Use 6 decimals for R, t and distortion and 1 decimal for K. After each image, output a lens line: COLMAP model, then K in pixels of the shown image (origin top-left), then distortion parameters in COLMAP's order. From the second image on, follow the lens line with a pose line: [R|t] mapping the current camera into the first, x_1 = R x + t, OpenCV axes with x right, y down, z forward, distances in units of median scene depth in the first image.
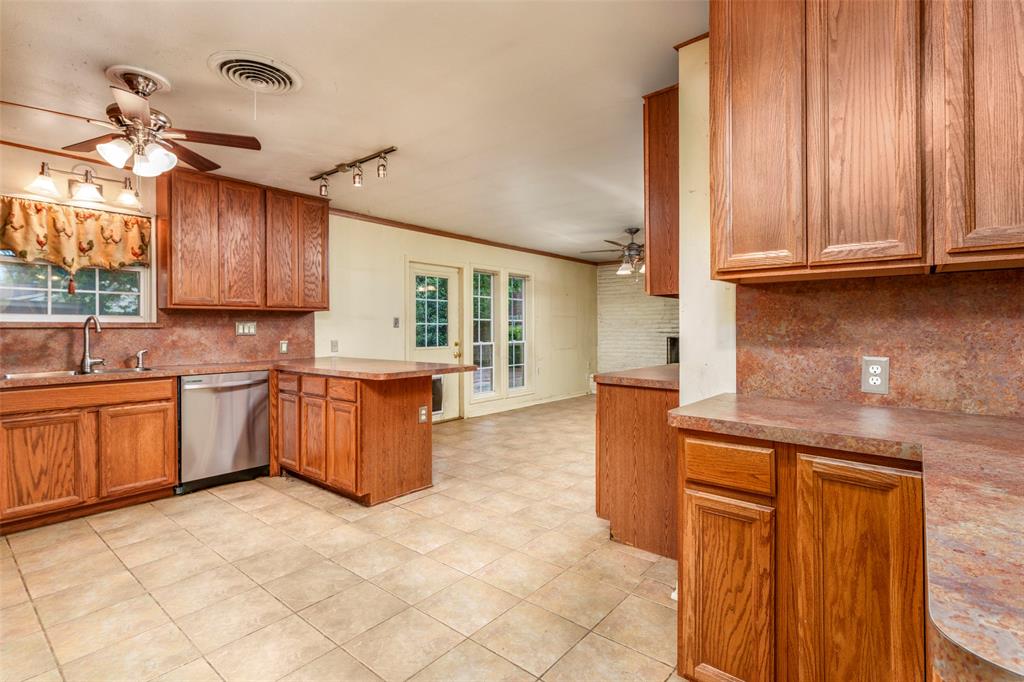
lens RADIAL K [[486.1, 0, 512.0], [0, 486.1, 325.9], [0, 0, 1]] dist [-0.000545, 0.000383]
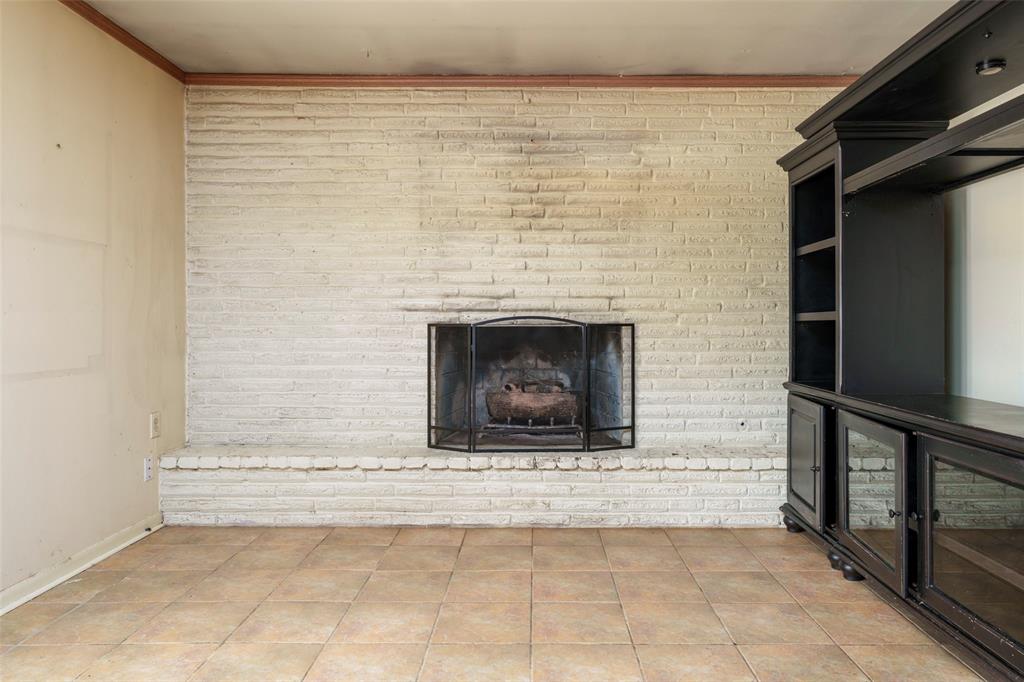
lens RADIAL K [[657.0, 0, 513.1], [0, 657.0, 331.3], [0, 0, 1]] dist [0.003467, 0.001401]
pose [[0.768598, -0.002607, 0.639727, 0.185081], [-0.003640, 0.999958, 0.008449, 0.056194], [-0.639722, -0.008822, 0.768556, 1.437215]]
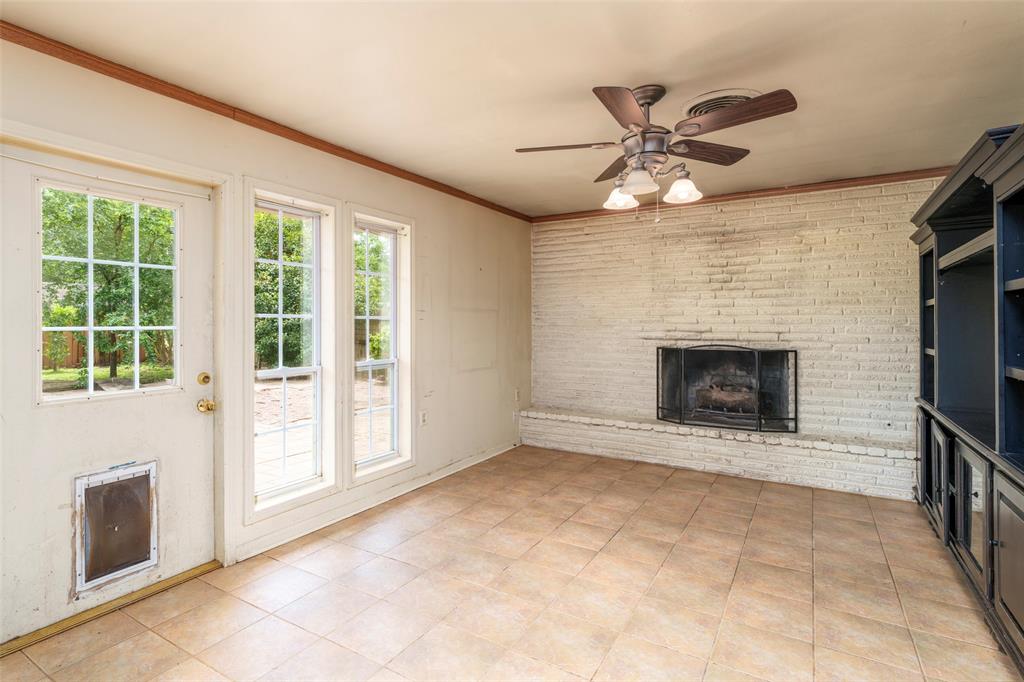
lens RADIAL K [[518.7, 0, 488.6], [0, 518.7, 319.4], [0, 0, 1]] dist [-0.000997, -0.000423]
pose [[0.991317, 0.000938, 0.131493, 0.108334], [-0.000741, 0.999999, -0.001548, -0.017849], [-0.131494, 0.001437, 0.991316, 0.992795]]
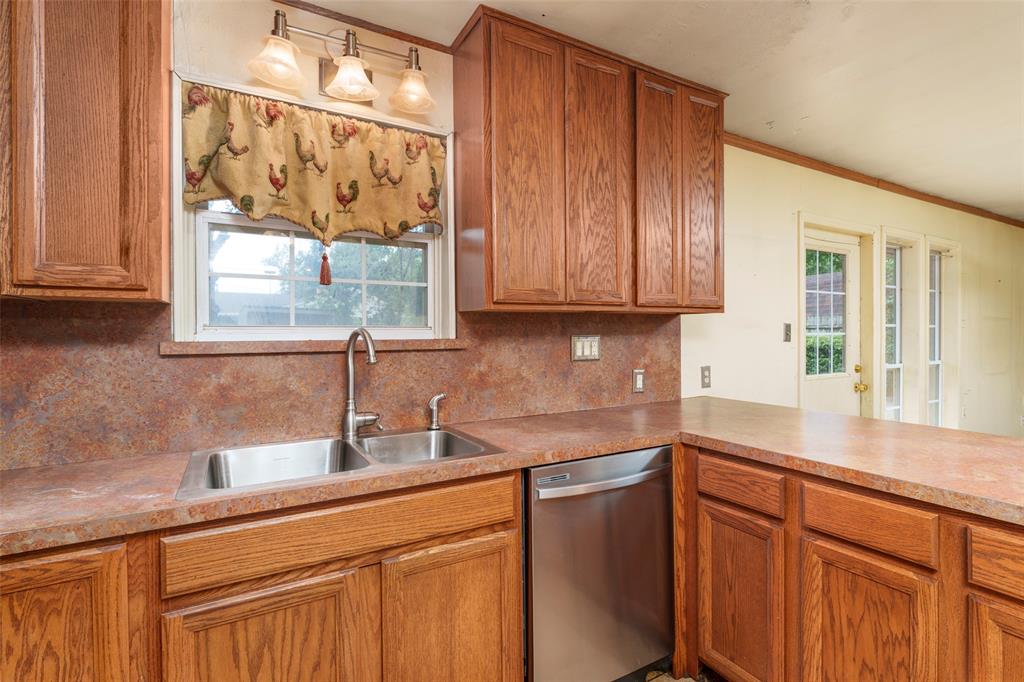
lens RADIAL K [[492.3, 0, 515.9], [0, 492.3, 335.6], [0, 0, 1]] dist [-0.000261, -0.000288]
pose [[0.934221, 0.003637, -0.356677, -0.505676], [0.001604, 0.999895, 0.014397, -0.018641], [0.356691, -0.014023, 0.934117, 0.555237]]
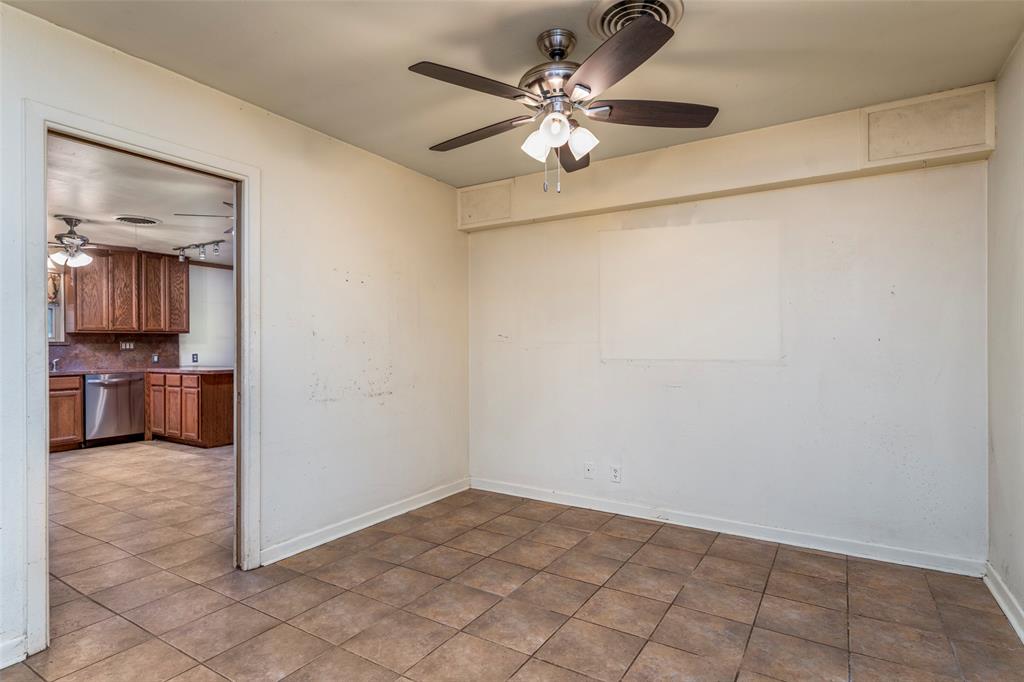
lens RADIAL K [[531.3, 0, 511.0], [0, 531.3, 344.7], [0, 0, 1]] dist [0.001145, -0.000327]
pose [[0.990609, 0.000401, 0.136727, 0.457501], [-0.000672, 0.999998, 0.001935, -0.001381], [-0.136726, -0.002009, 0.990607, -0.898207]]
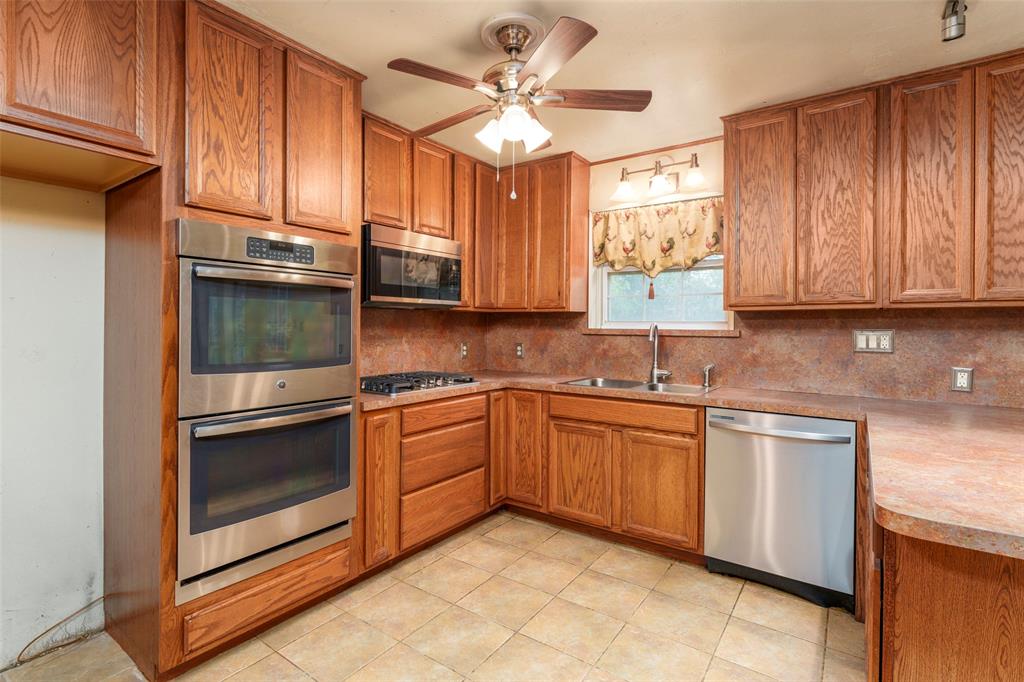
lens RADIAL K [[495.7, 0, 490.5], [0, 495.7, 326.9], [0, 0, 1]] dist [-0.000138, 0.000169]
pose [[0.041720, 0.009125, -0.999088, 0.033608], [-0.000727, 0.999958, 0.009103, -0.019335], [0.999129, 0.000347, 0.041725, 0.611751]]
